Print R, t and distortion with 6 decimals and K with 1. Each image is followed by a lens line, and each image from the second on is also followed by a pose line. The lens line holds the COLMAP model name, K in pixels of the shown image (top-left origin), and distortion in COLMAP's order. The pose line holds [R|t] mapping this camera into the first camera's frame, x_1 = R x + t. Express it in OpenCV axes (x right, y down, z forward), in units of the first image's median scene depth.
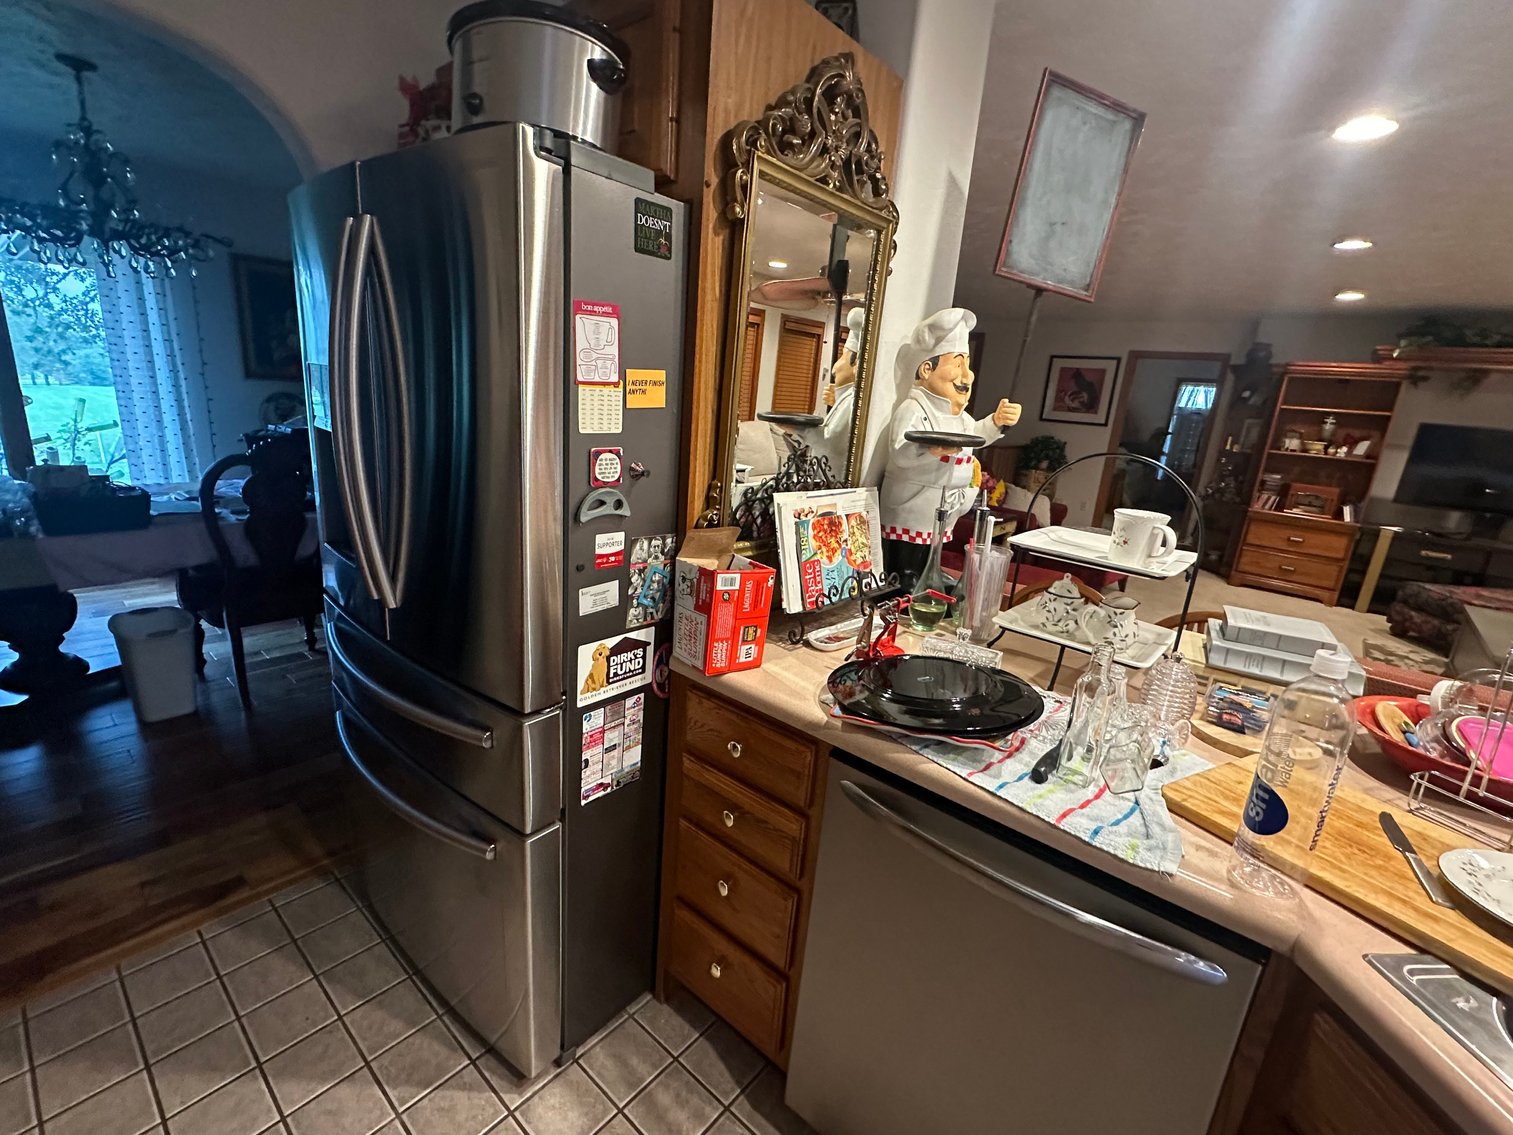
lens RADIAL K [[672.2, 0, 755.3], [0, 672.2, 564.4], [0, 0, 1]] dist [0.001893, 0.000580]
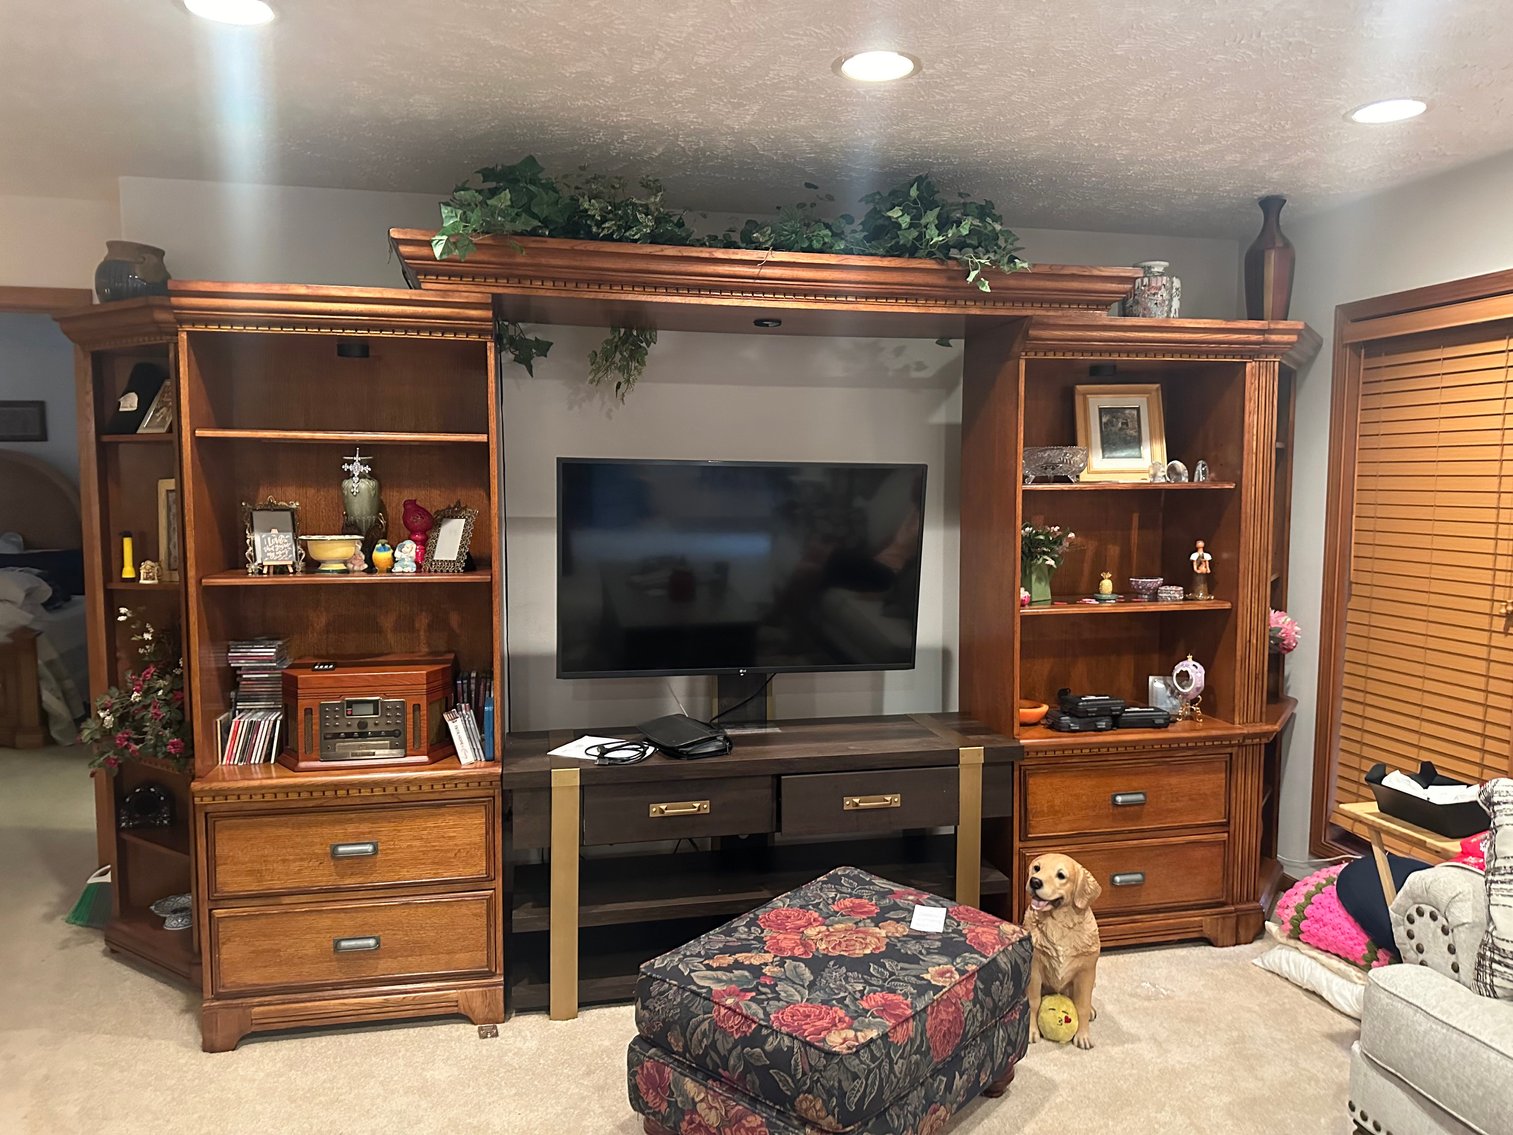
lens RADIAL K [[1082.9, 0, 754.2], [0, 1082.9, 566.8], [0, 0, 1]] dist [0.036902, -0.029222]
pose [[0.597542, -0.136820, 0.790079, 0.550435], [0.247317, 0.968743, -0.019288, -0.109878], [-0.762744, 0.206926, 0.612702, 0.544218]]
